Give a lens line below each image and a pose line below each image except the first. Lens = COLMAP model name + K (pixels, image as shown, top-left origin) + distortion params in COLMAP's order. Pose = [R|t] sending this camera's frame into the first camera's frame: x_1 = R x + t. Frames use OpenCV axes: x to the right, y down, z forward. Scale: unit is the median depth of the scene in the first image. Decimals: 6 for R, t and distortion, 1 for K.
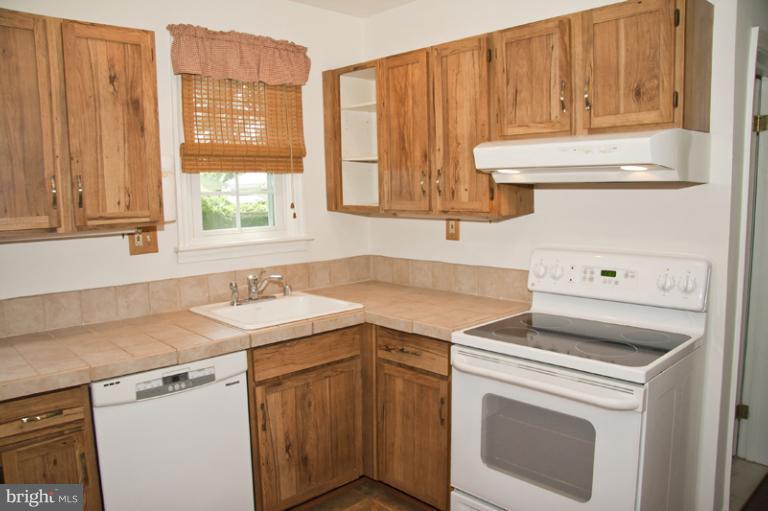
lens RADIAL K [[577.5, 0, 374.0], [0, 577.5, 260.0], [0, 0, 1]] dist [-0.175334, 0.130674]
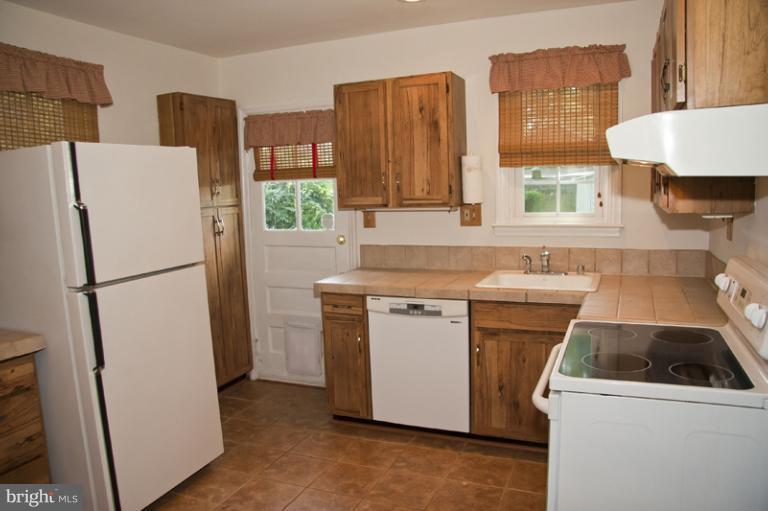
lens RADIAL K [[577.5, 0, 374.0], [0, 577.5, 260.0], [0, 0, 1]] dist [-0.175334, 0.130674]
pose [[0.407696, 0.124812, -0.904547, 0.926832], [-0.087518, 0.991395, 0.097350, -0.053001], [0.908914, 0.039475, 0.415111, 0.228668]]
